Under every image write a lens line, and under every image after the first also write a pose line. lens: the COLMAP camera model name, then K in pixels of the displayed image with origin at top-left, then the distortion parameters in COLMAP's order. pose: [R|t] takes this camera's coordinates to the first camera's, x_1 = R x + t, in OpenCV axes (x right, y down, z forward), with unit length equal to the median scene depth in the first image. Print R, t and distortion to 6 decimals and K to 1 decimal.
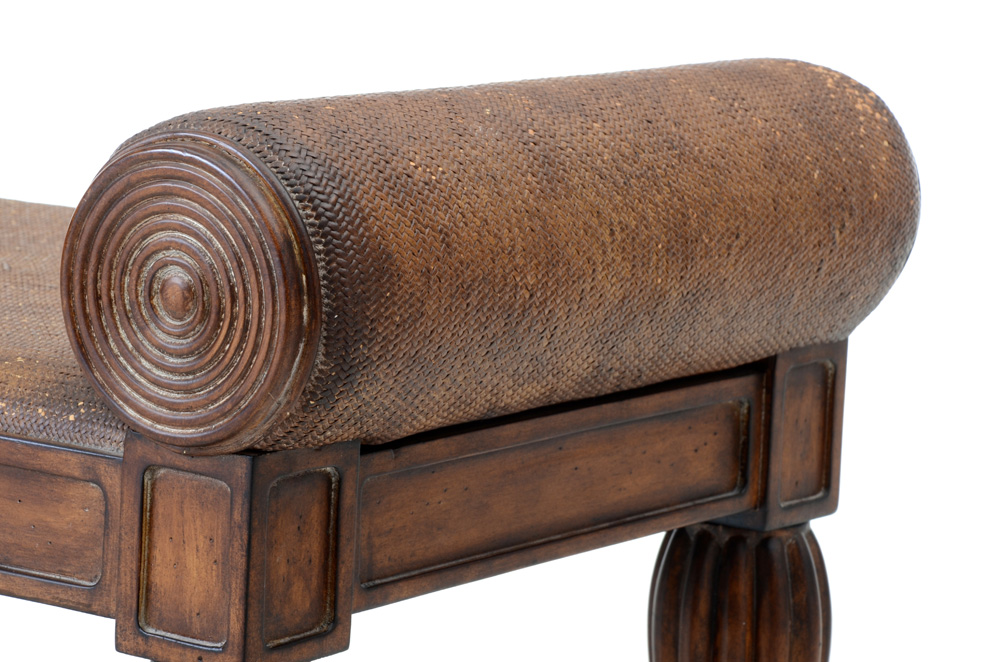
lens RADIAL K [[3872.8, 0, 481.0], [0, 3872.8, 362.1], [0, 0, 1]] dist [1.198755, 0.000000]
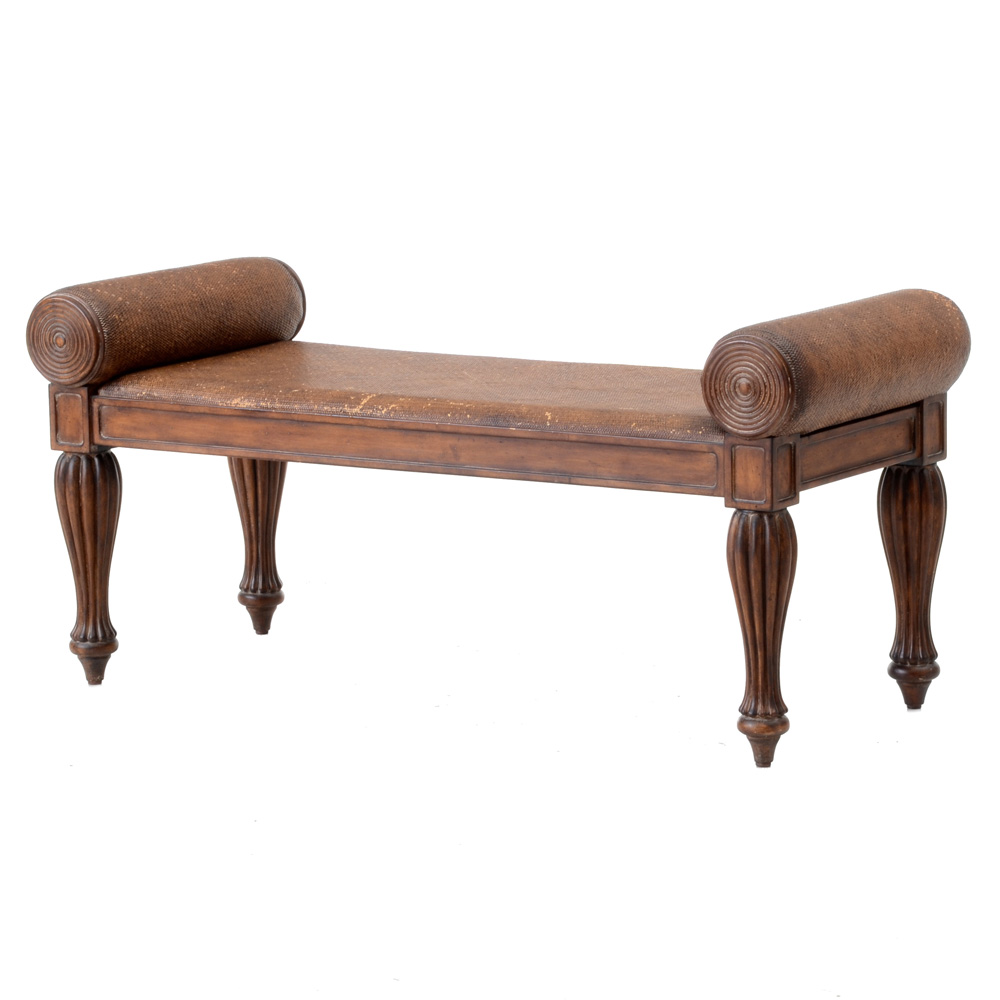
lens RADIAL K [[4368.7, 0, 501.0], [0, 4368.7, 499.9], [0, 0, 1]] dist [0.744403, 0.000000]
pose [[0.996704, -0.068777, 0.043016, -0.403797], [0.068986, 0.997612, -0.003382, 0.066382], [-0.042681, 0.006339, 0.999069, -2.327658]]
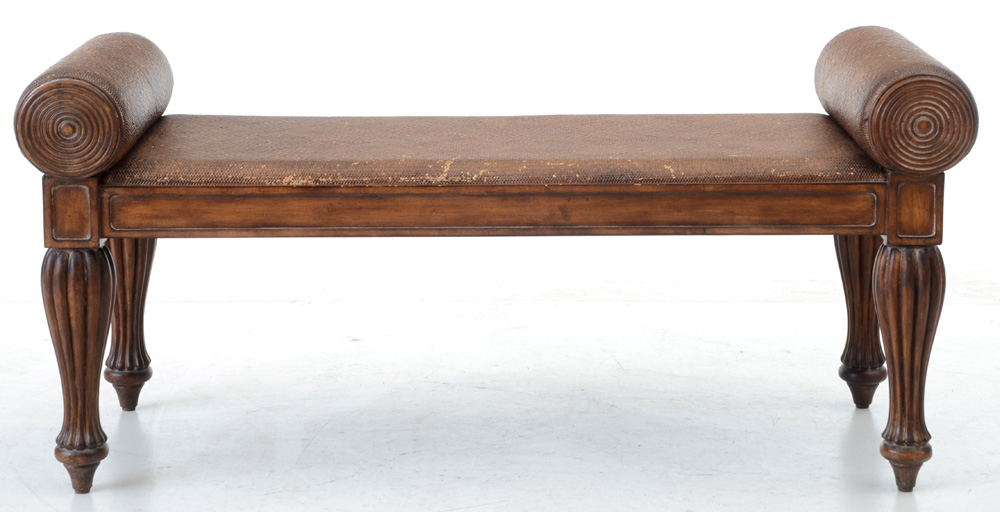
lens RADIAL K [[2535.5, 0, 548.8], [0, 2535.5, 220.8], [0, 0, 1]] dist [0.316392, 0.000000]
pose [[0.801423, -0.155711, 0.577473, -1.443367], [0.135314, 0.987686, 0.078532, -0.136803], [-0.582590, 0.015202, 0.812624, -0.467933]]
